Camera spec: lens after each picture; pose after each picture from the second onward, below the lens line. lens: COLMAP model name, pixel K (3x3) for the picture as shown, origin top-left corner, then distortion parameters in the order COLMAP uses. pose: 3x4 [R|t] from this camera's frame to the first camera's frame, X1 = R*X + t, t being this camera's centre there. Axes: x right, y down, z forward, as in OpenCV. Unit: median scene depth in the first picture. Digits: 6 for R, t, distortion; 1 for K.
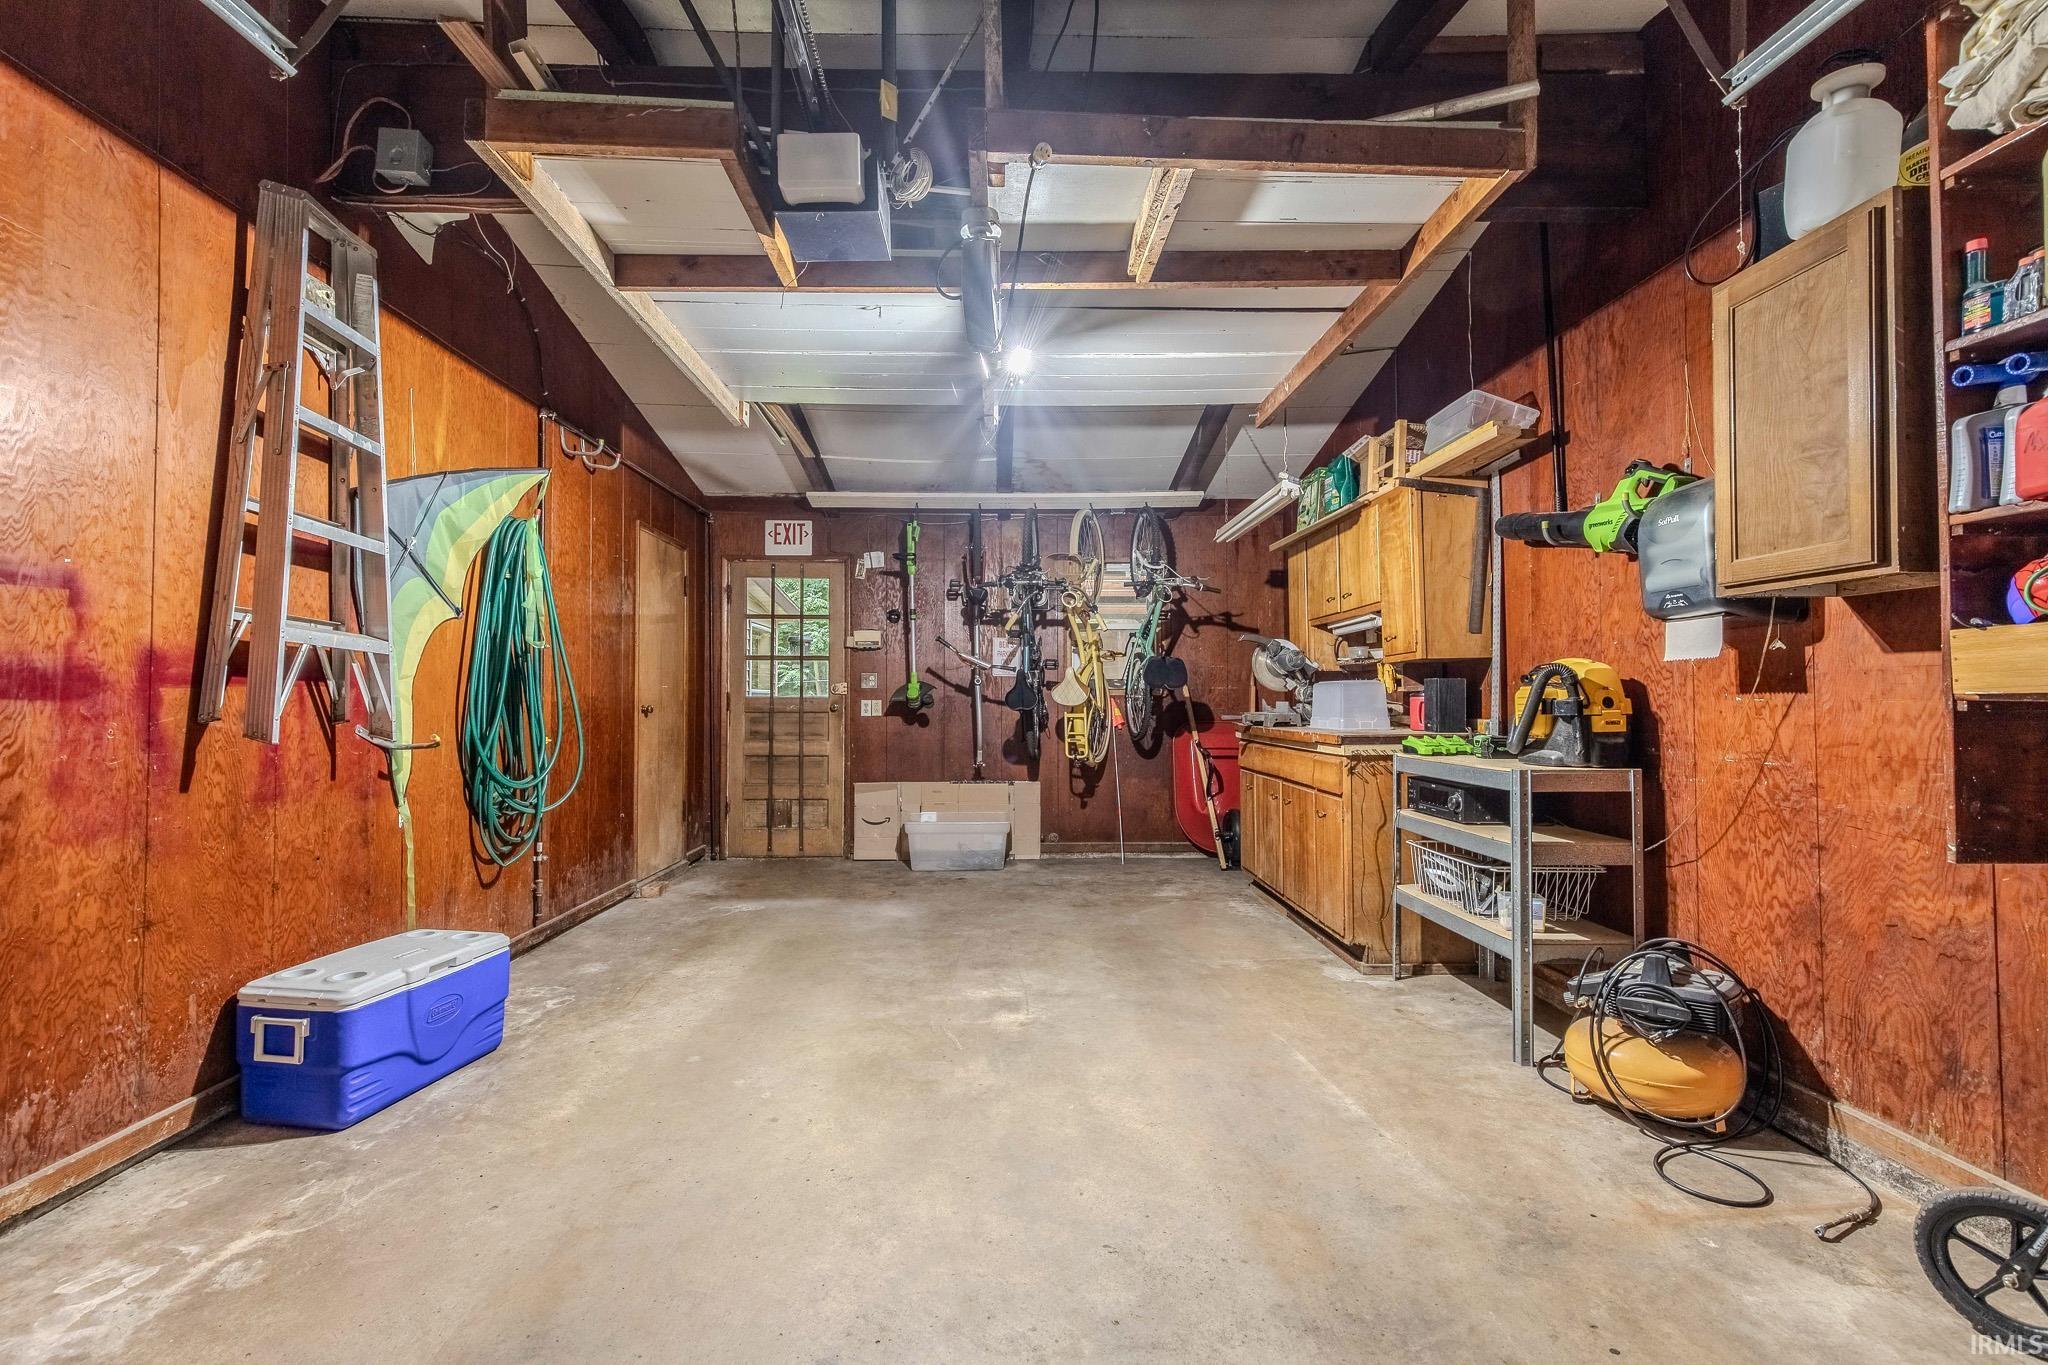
lens RADIAL K [[913.0, 0, 1010.1], [0, 913.0, 682.5], [0, 0, 1]] dist [0.001958, -0.000245]
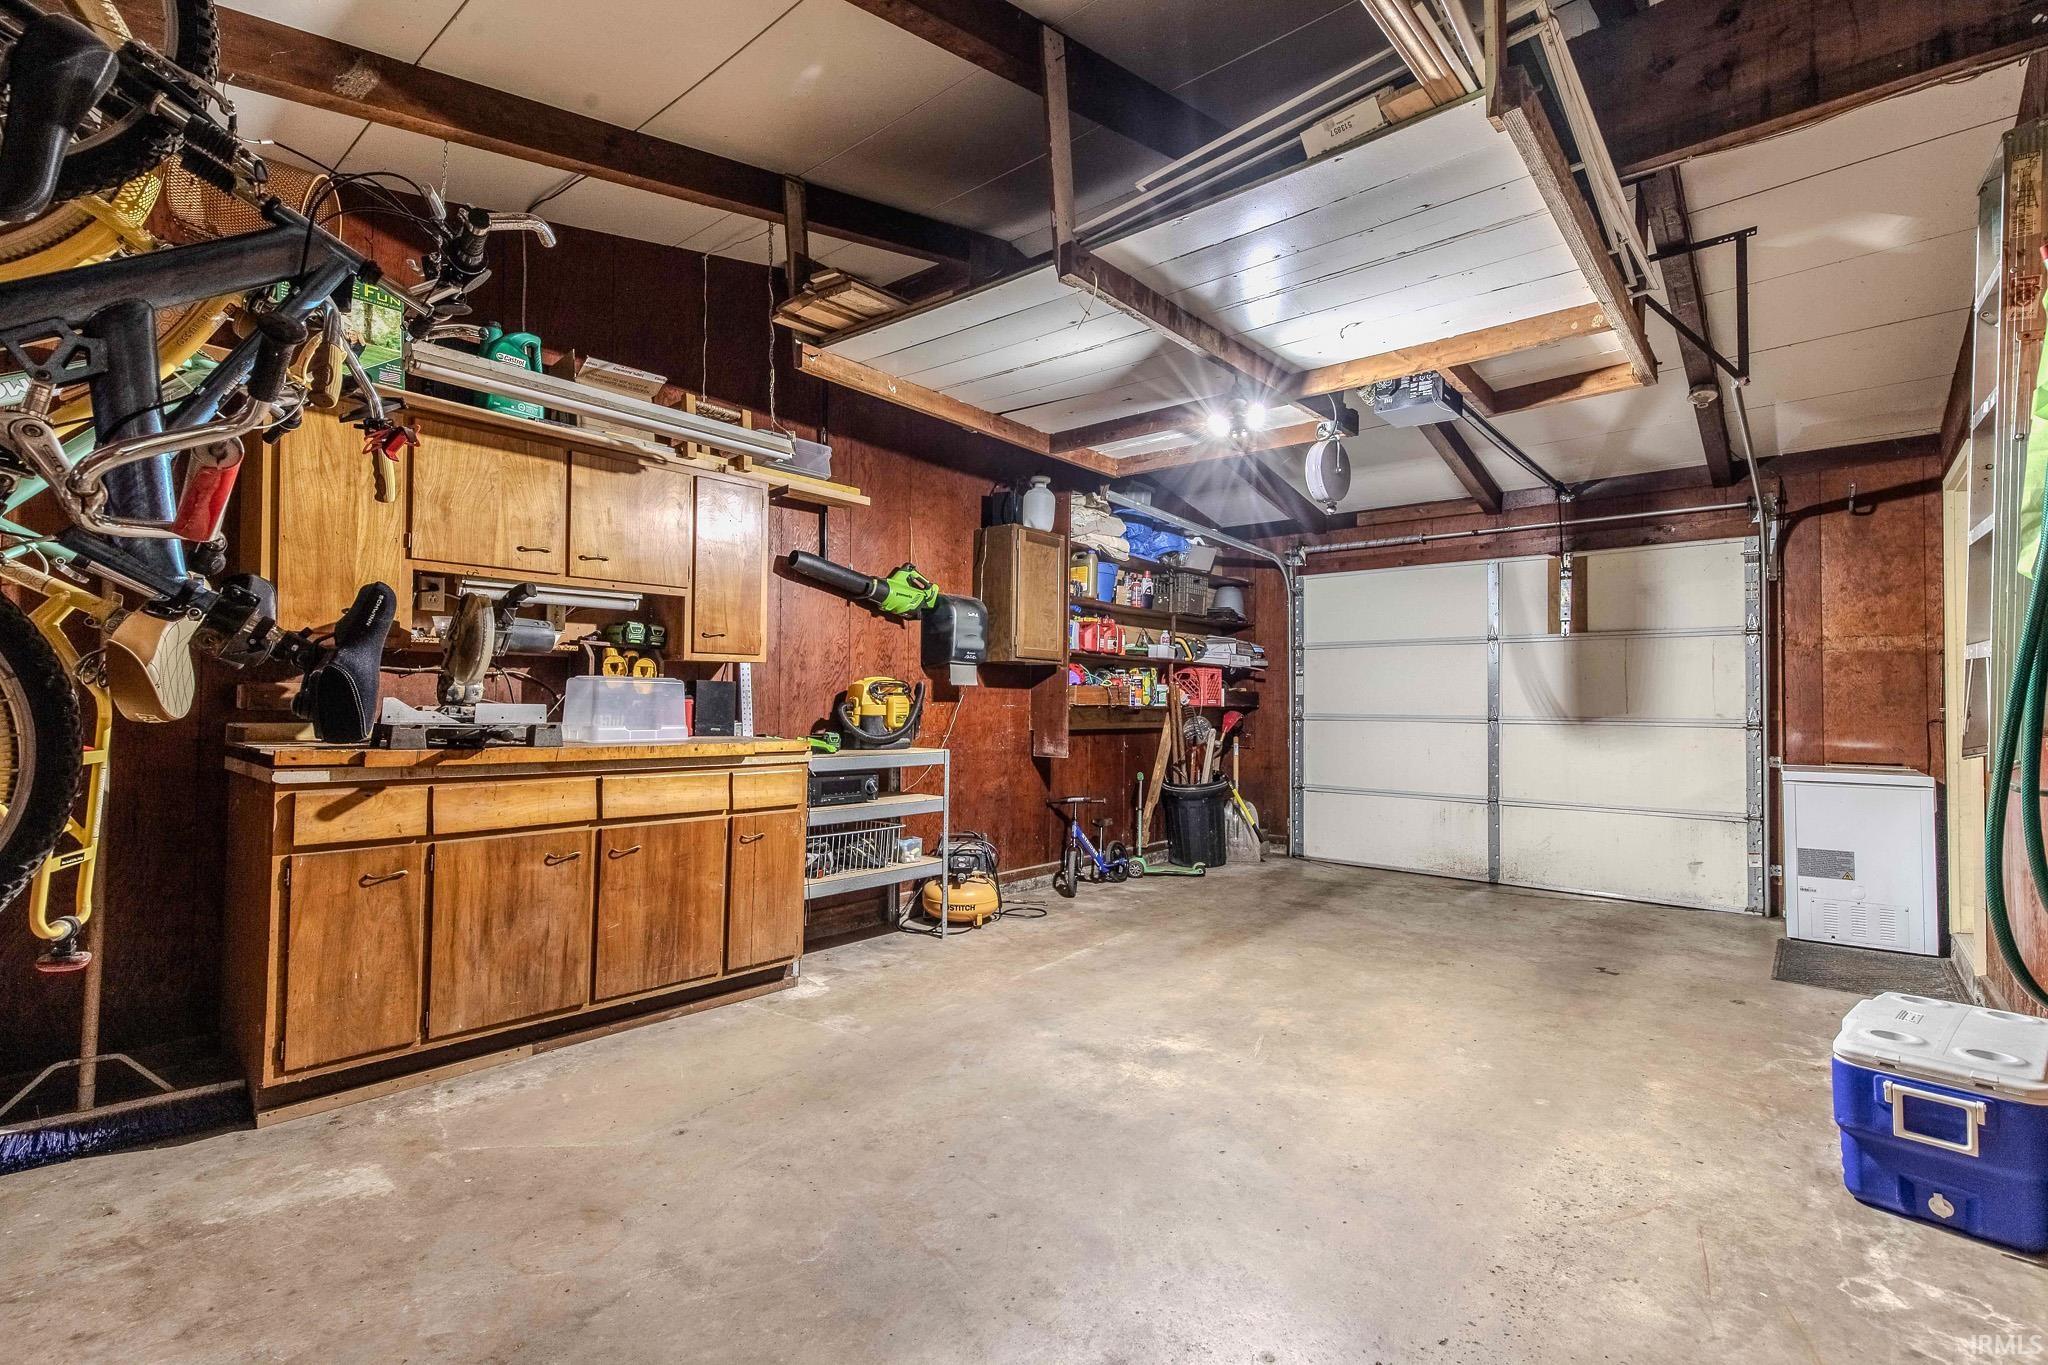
lens RADIAL K [[913.0, 0, 1010.1], [0, 913.0, 682.5], [0, 0, 1]] dist [0.001958, -0.000245]
pose [[-0.736228, 0.008244, 0.676683, -0.526366], [-0.023289, 0.999025, -0.037510, 0.032808], [-0.676332, -0.043375, -0.735318, 1.873073]]
